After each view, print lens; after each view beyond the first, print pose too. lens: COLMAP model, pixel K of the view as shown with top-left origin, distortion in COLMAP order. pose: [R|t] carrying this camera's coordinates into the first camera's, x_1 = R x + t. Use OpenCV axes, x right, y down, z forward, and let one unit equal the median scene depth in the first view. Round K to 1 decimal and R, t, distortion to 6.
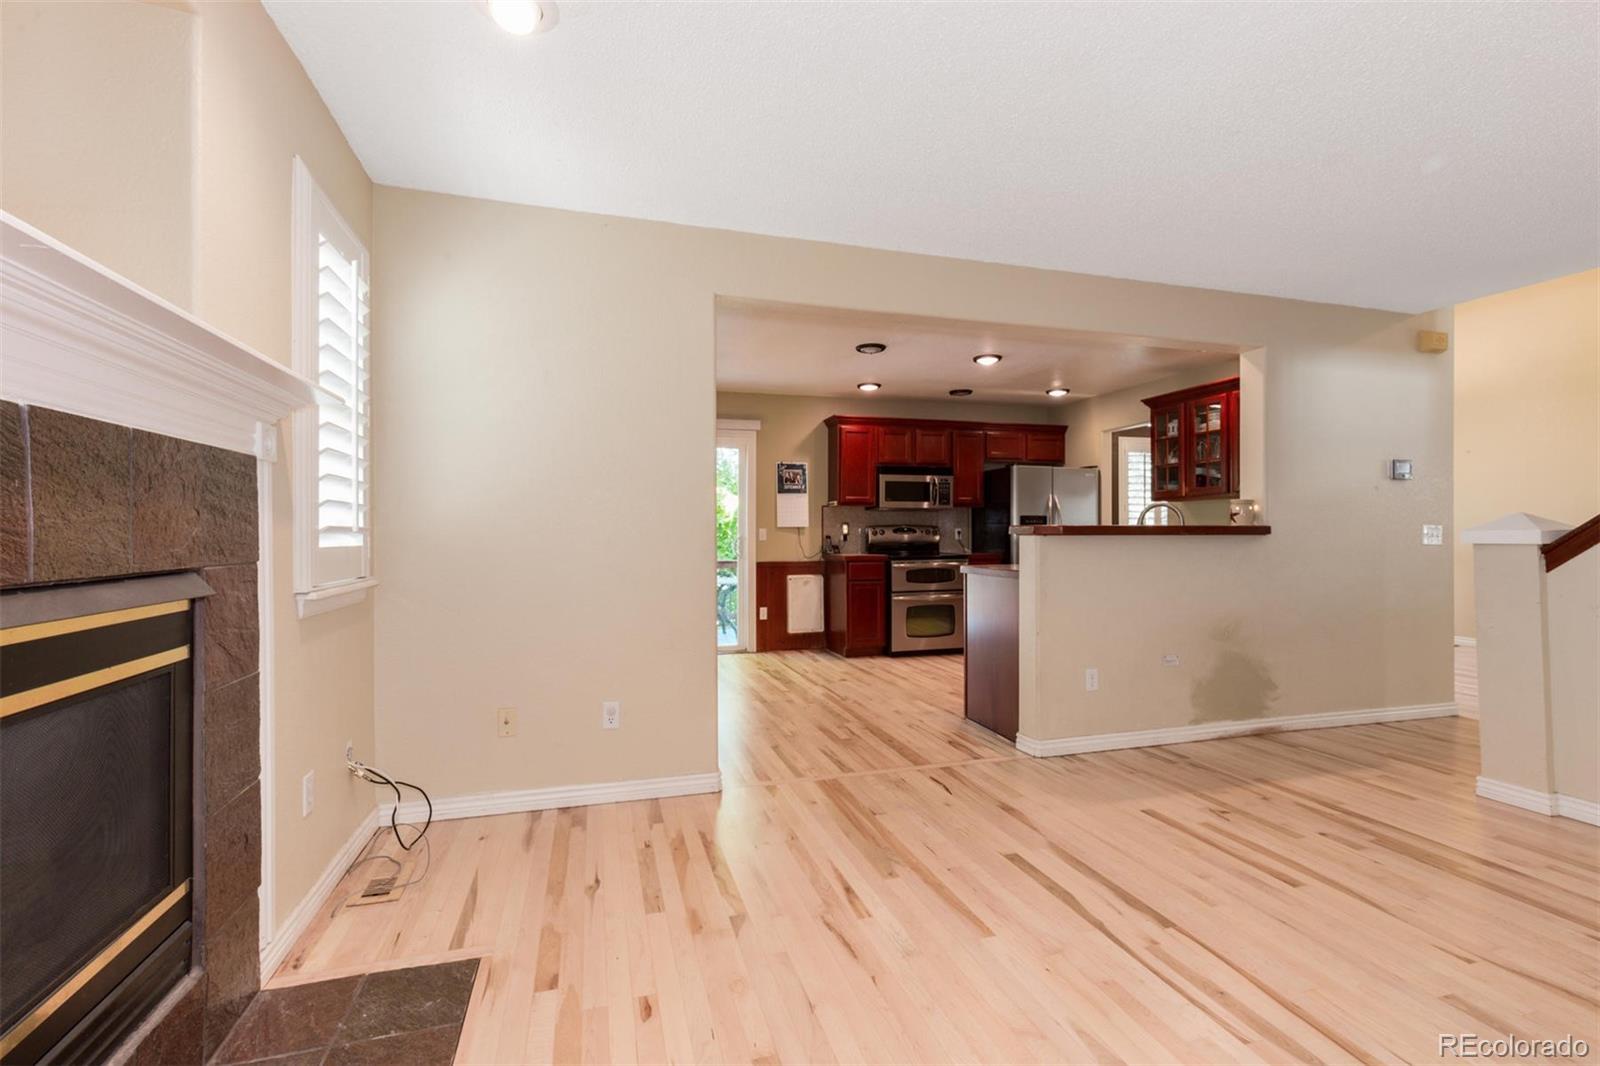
lens RADIAL K [[714.5, 0, 800.0], [0, 714.5, 533.0], [0, 0, 1]] dist [0.010518, 0.000079]
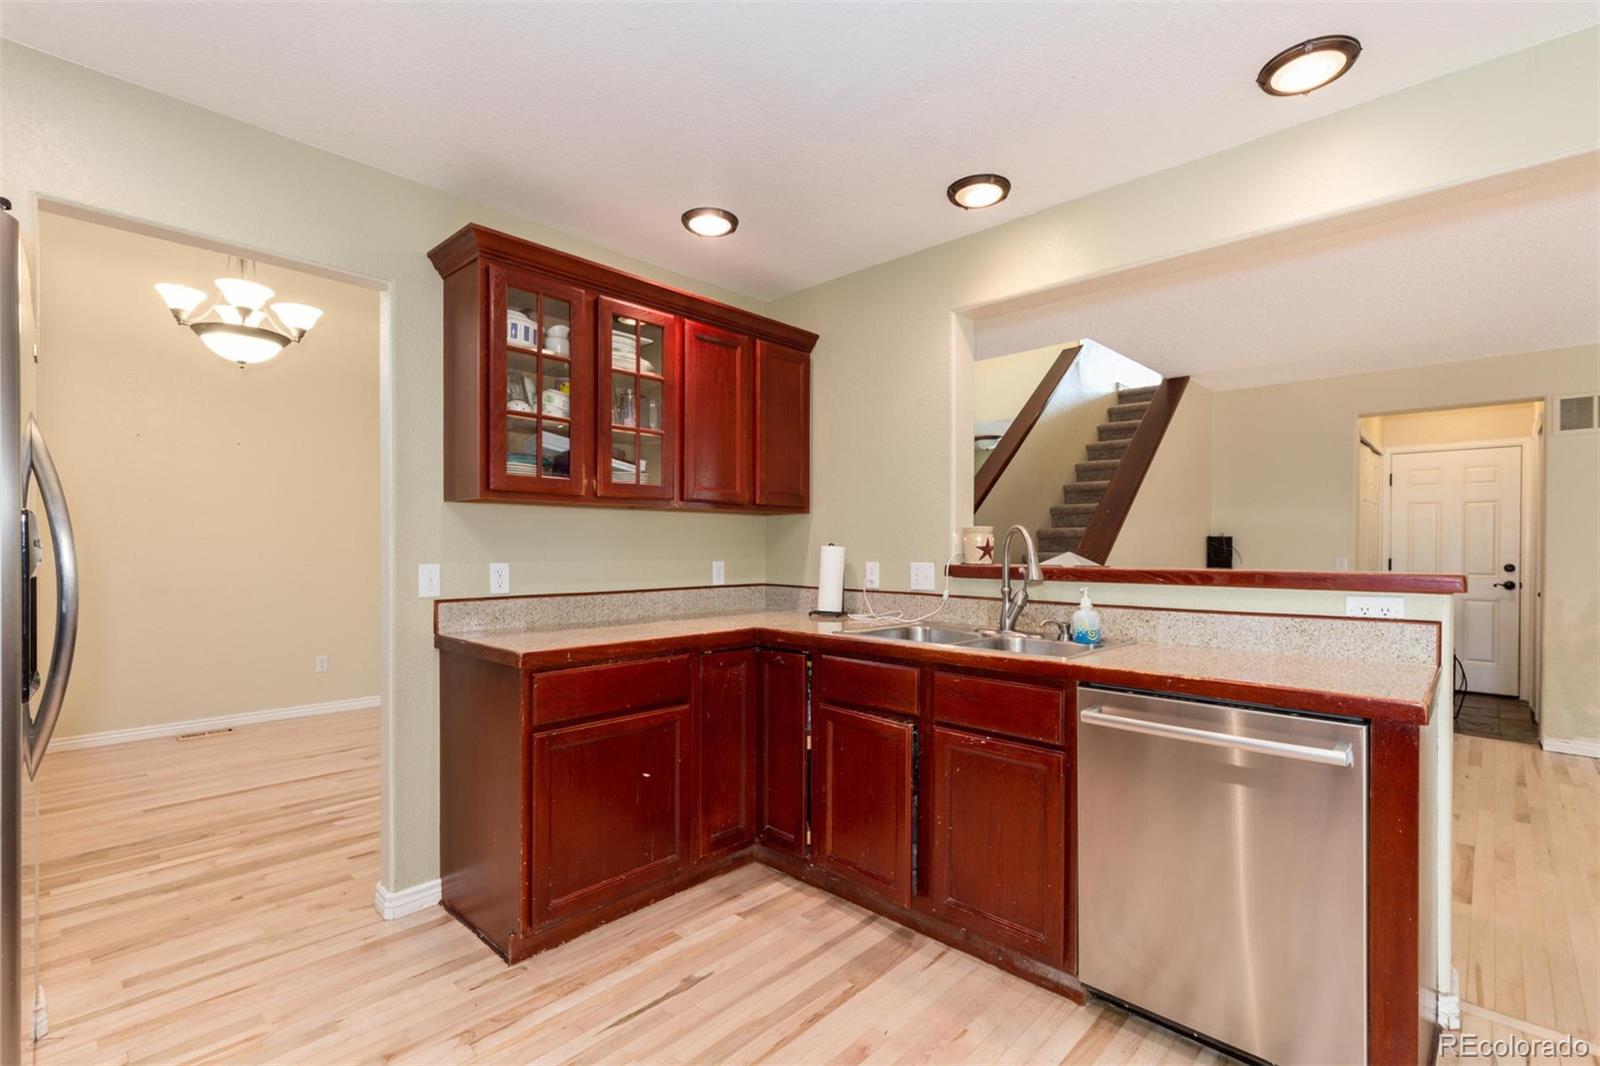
lens RADIAL K [[725.6, 0, 804.6], [0, 725.6, 546.9], [0, 0, 1]] dist [0.009374, -0.000339]
pose [[-0.494104, -0.001349, 0.869402, 0.054493], [-0.004551, 0.999989, -0.001035, -0.015788], [-0.869391, -0.004468, -0.494105, 0.910327]]
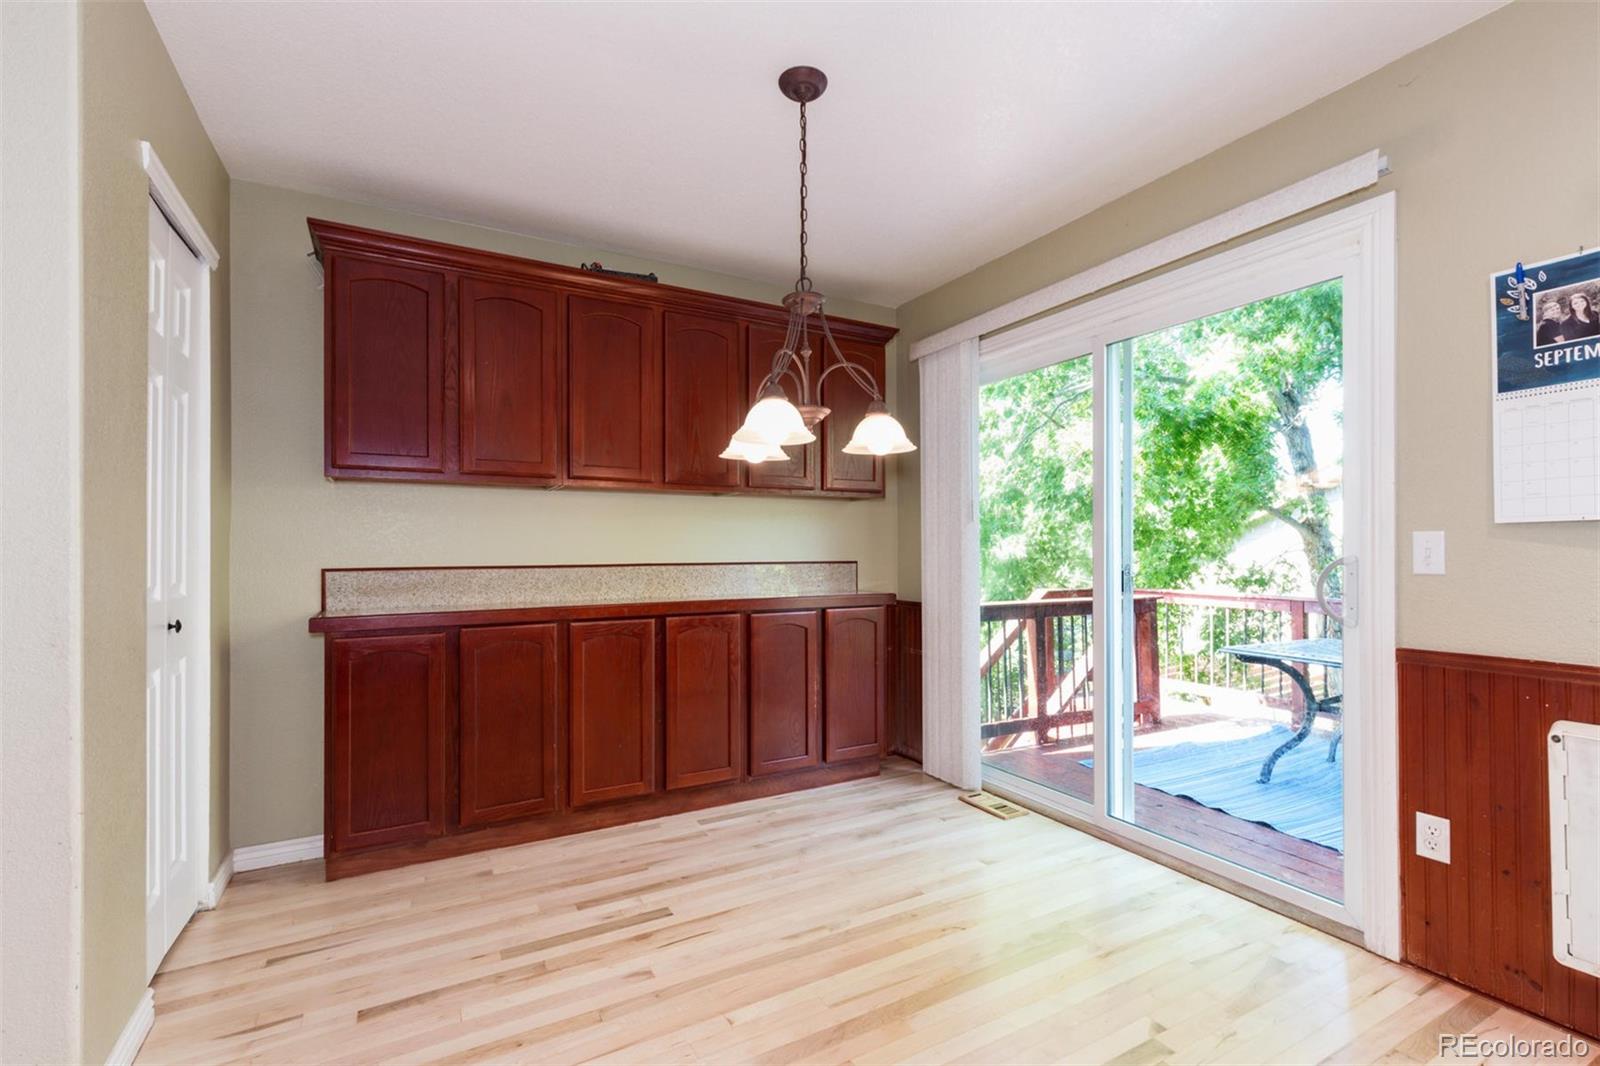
lens RADIAL K [[721.9, 0, 807.0], [0, 721.9, 544.4], [0, 0, 1]] dist [0.005458, -0.000179]
pose [[0.222542, -0.004219, -0.974914, 0.169751], [0.005916, 0.999978, -0.002978, -0.001622], [0.974905, -0.005105, 0.222562, 0.704759]]
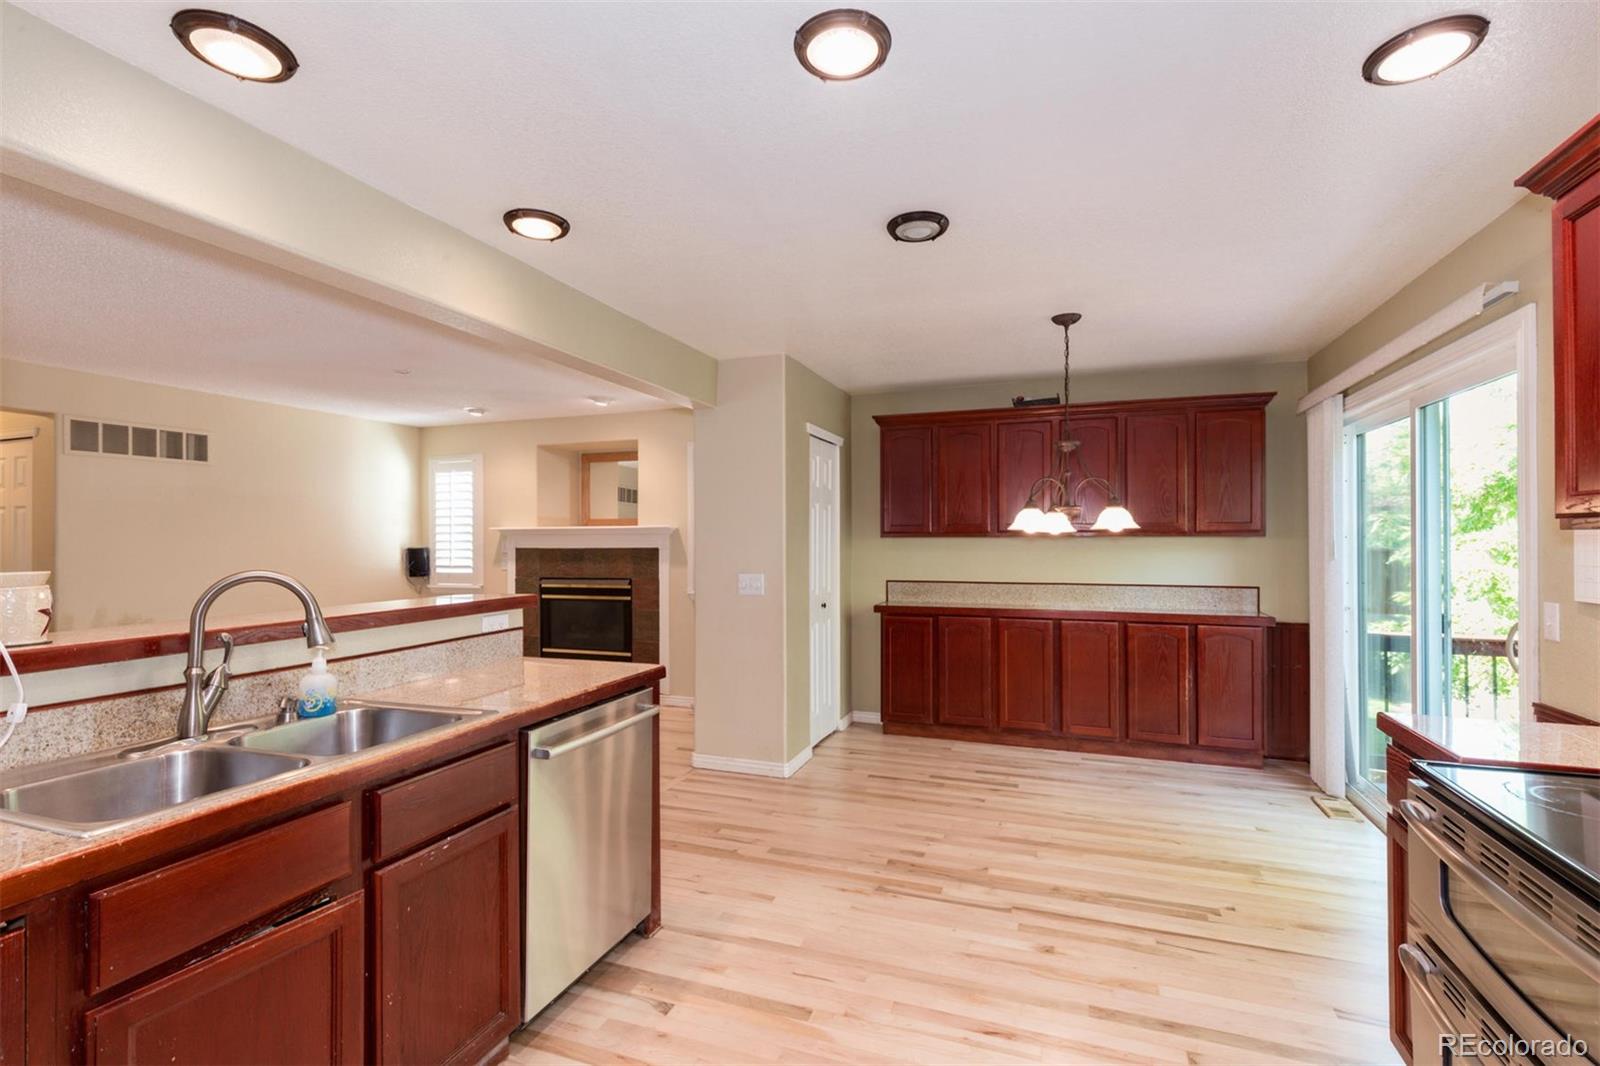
lens RADIAL K [[728.0, 0, 803.9], [0, 728.0, 533.7], [0, 0, 1]] dist [0.005654, 0.000116]
pose [[-0.600689, -0.000716, -0.799482, 0.413955], [0.006795, 0.999959, -0.006001, -0.037936], [0.799454, -0.009037, -0.600659, 0.938919]]
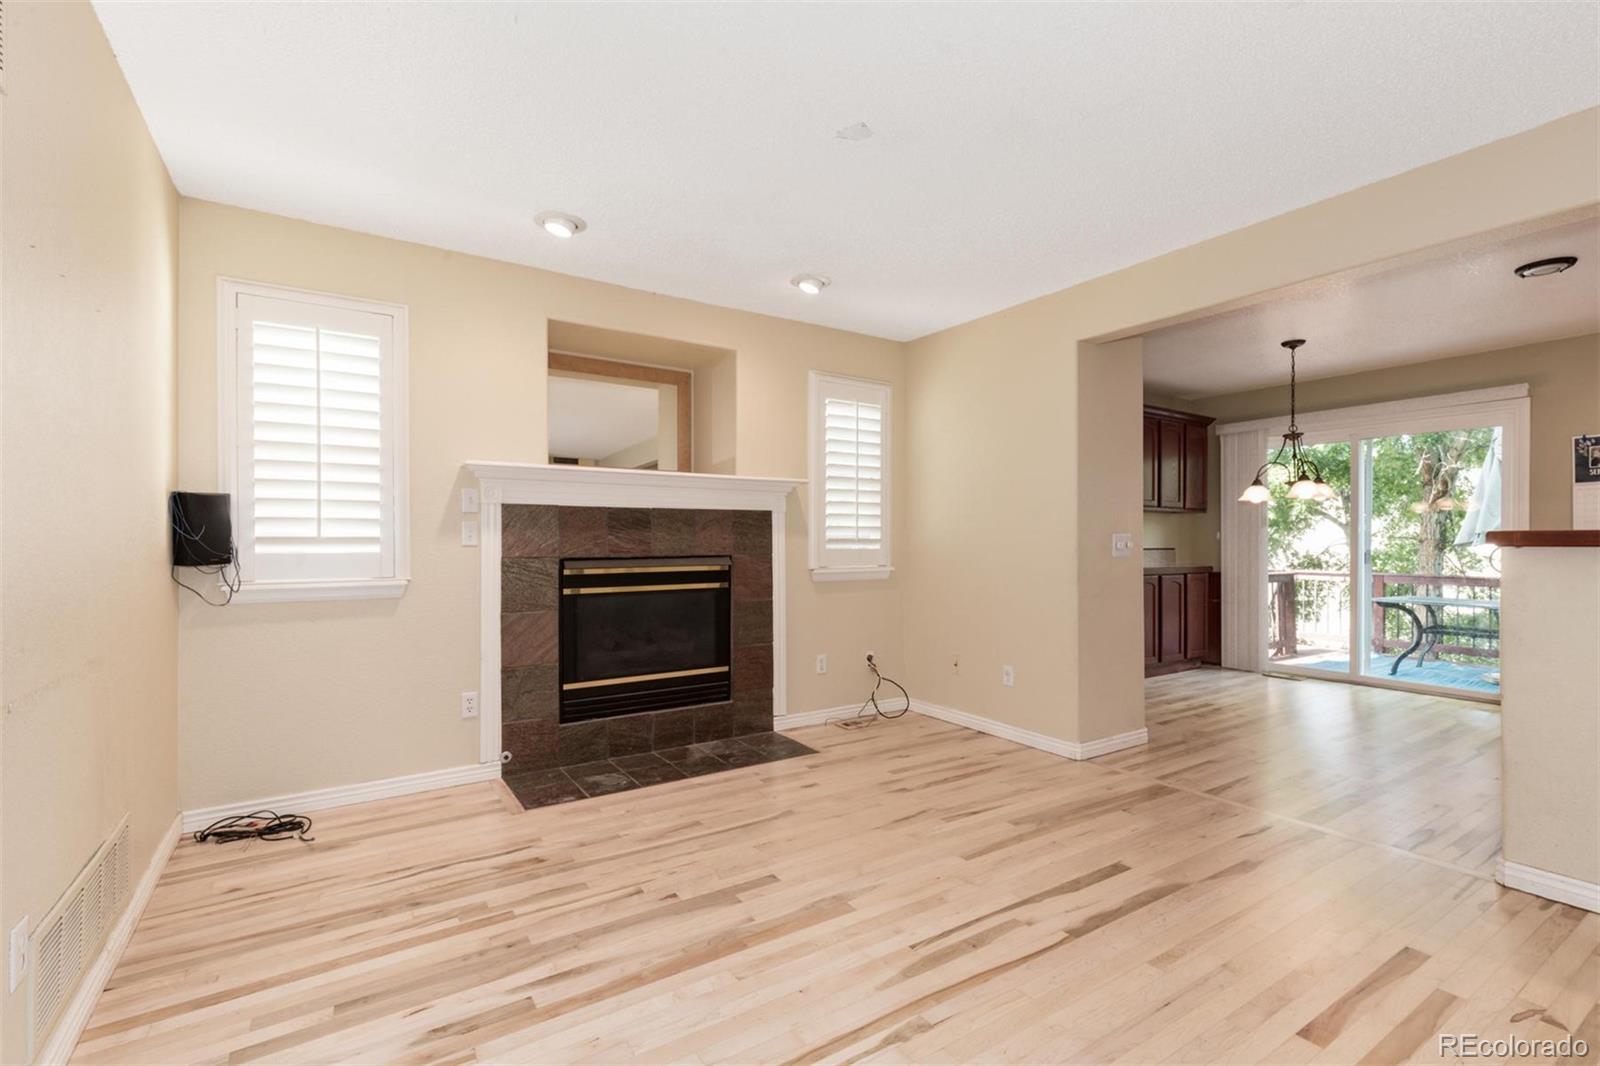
lens RADIAL K [[712.3, 0, 810.0], [0, 712.3, 541.2], [0, 0, 1]] dist [0.002398, 0.000064]
pose [[0.291098, -0.000037, -0.956693, 0.409683], [0.001017, 0.999999, 0.000271, -0.000876], [0.956693, -0.001052, 0.291098, 0.108730]]
